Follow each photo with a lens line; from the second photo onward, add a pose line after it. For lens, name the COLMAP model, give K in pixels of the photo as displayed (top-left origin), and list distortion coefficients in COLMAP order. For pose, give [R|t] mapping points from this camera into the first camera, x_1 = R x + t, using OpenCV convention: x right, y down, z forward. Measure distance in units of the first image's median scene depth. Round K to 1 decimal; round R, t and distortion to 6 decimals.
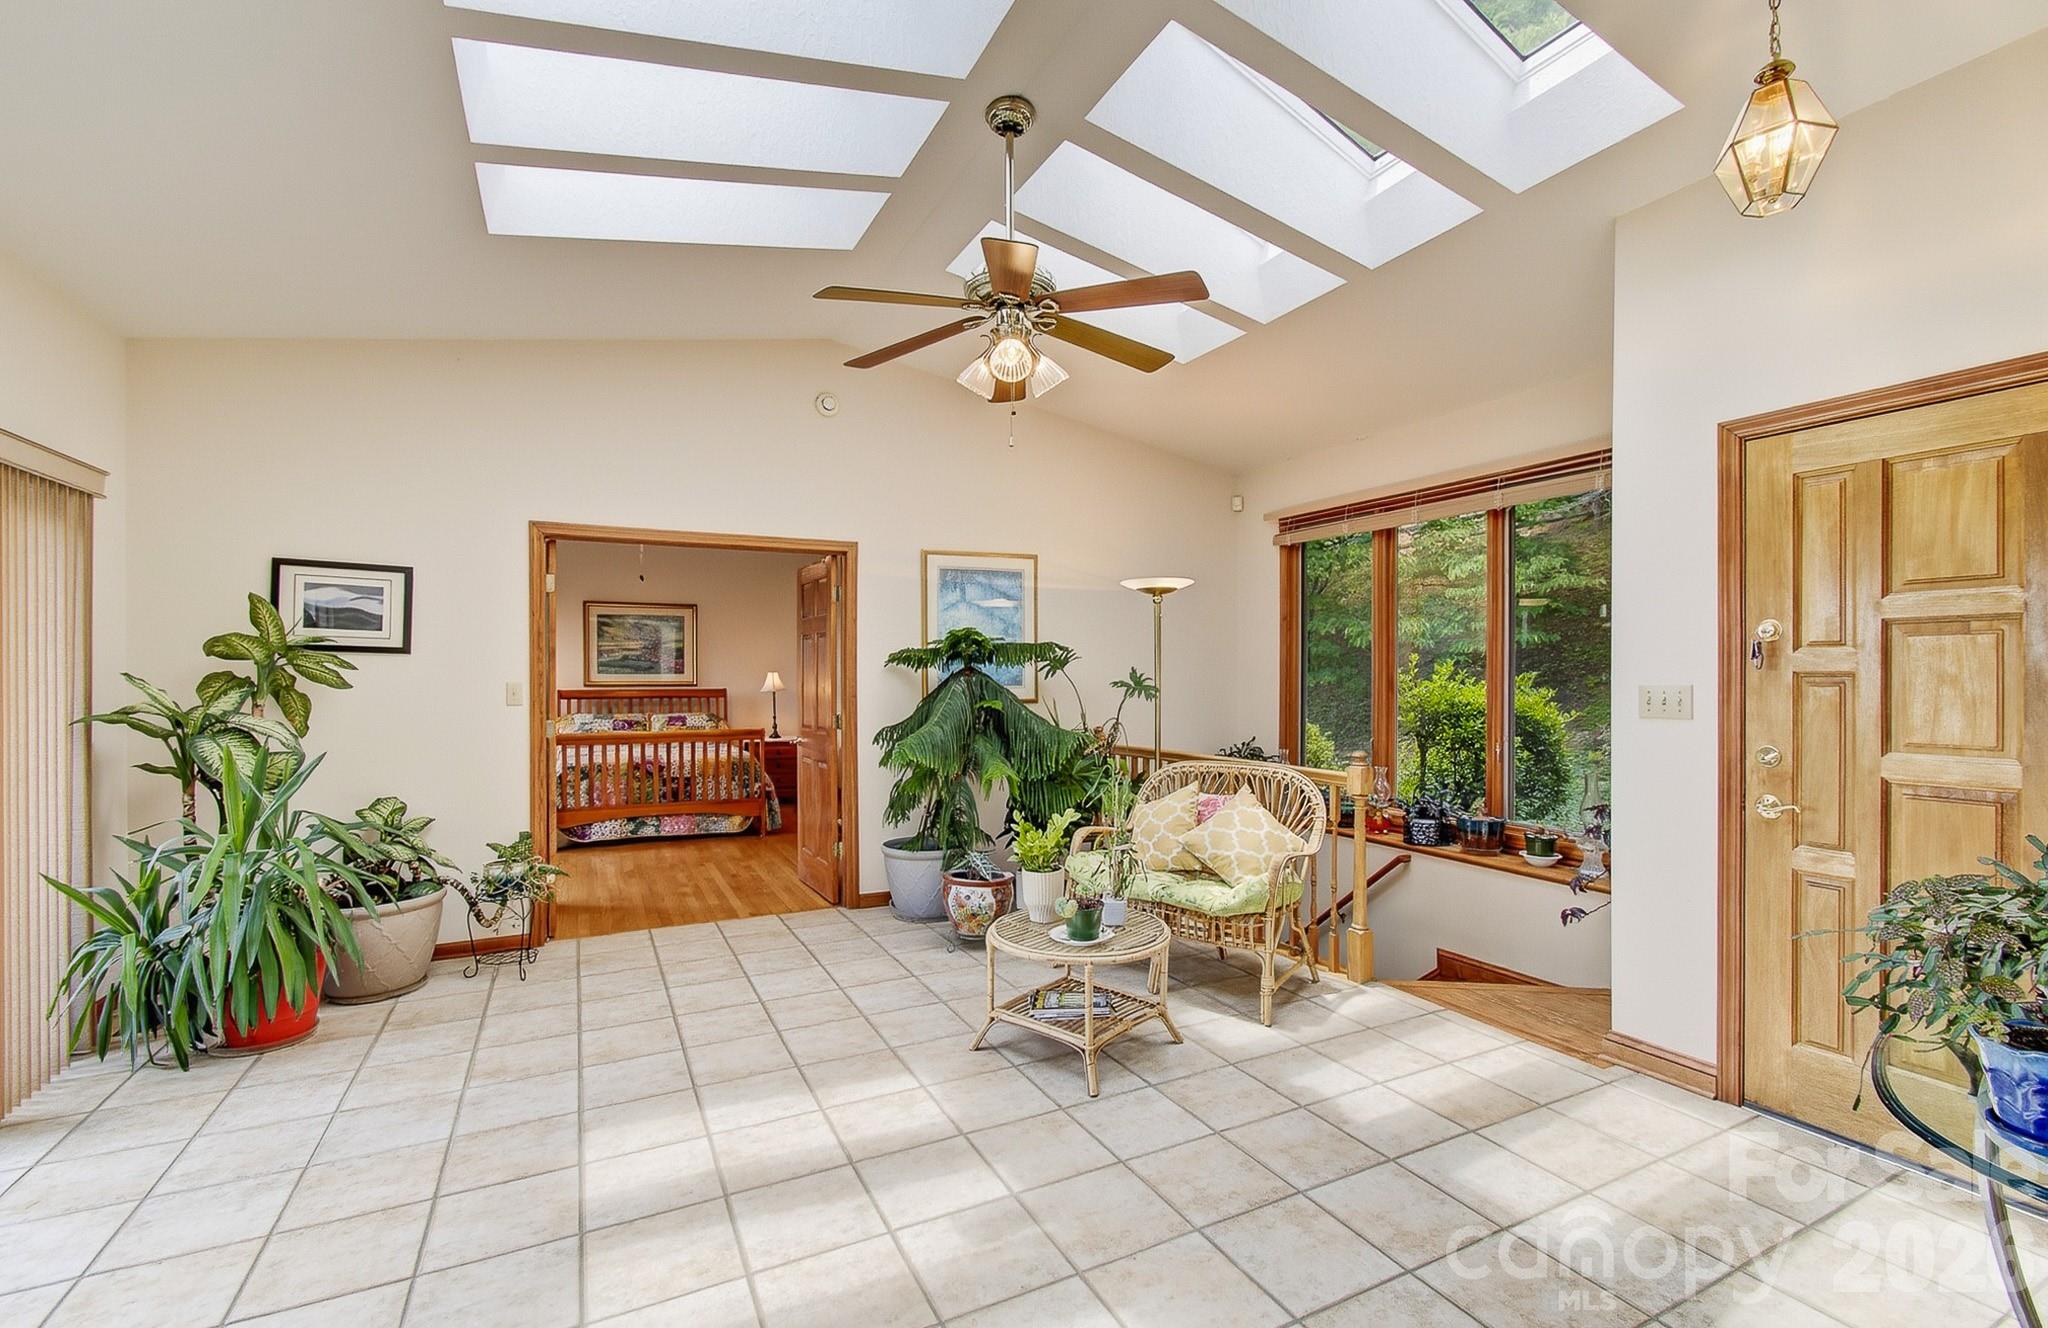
lens RADIAL K [[877.6, 0, 981.5], [0, 877.6, 692.6], [0, 0, 1]] dist [-0.002991, 0.003579]
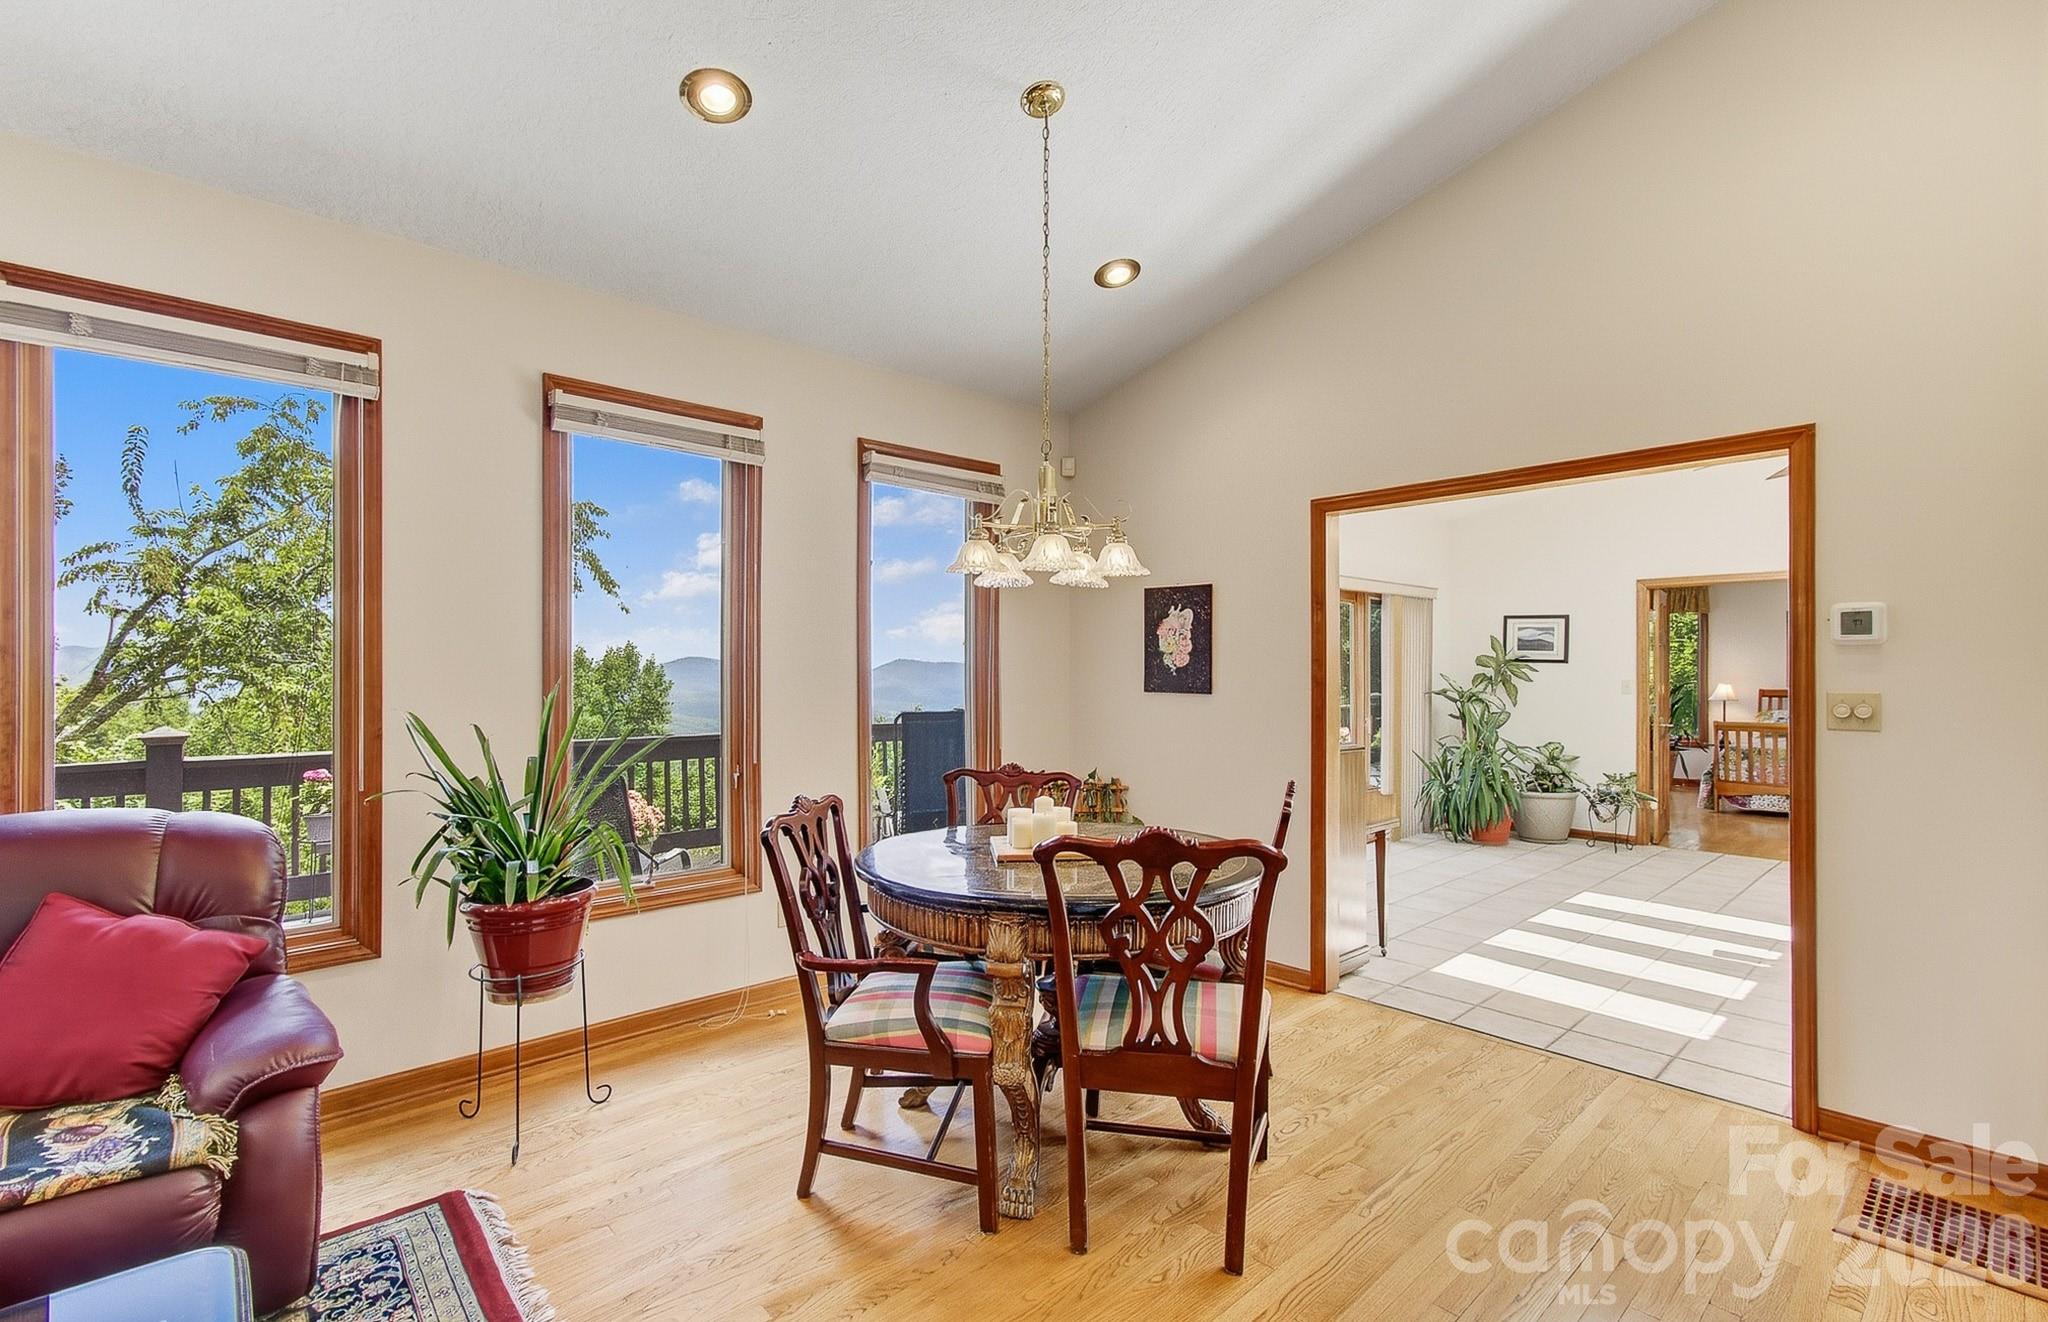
lens RADIAL K [[863.8, 0, 1031.6], [0, 863.8, 667.9], [0, 0, 1]] dist [0.001152, 0.001689]
pose [[0.277171, -0.003913, -0.960813, 0.769588], [-0.025464, 0.999611, -0.011416, 0.013976], [0.960483, 0.027630, 0.276963, -0.567287]]
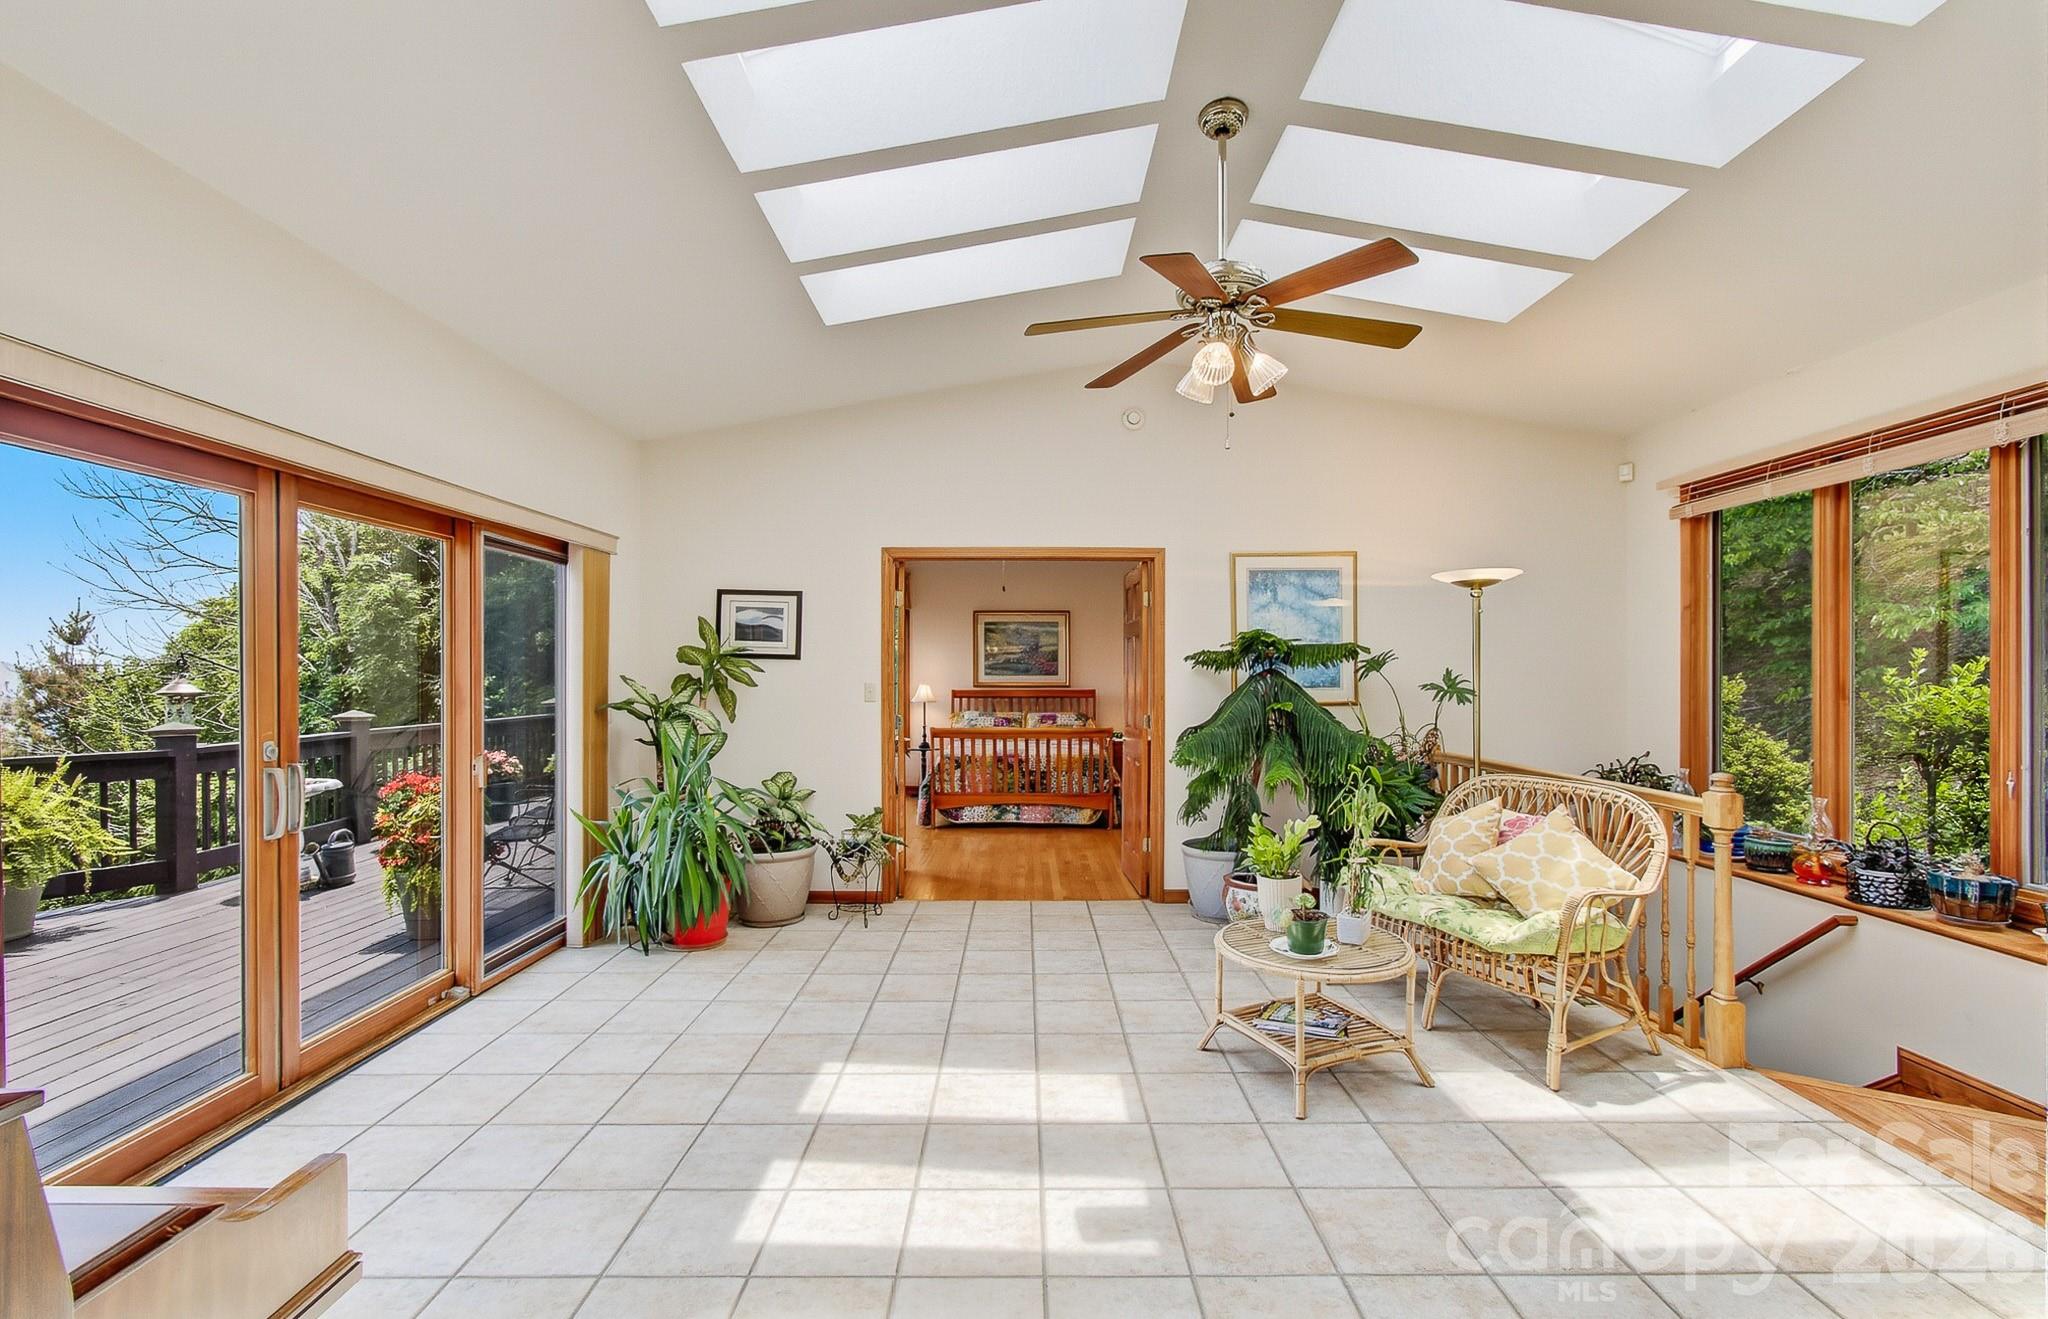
lens RADIAL K [[863.8, 0, 999.7], [0, 863.8, 686.3], [0, 0, 1]] dist [0.001152, 0.001689]
pose [[0.895253, 0.006018, -0.445518, 0.168887], [-0.010877, 0.999906, -0.008350, 0.001660], [0.445426, 0.012321, 0.895234, 0.006200]]
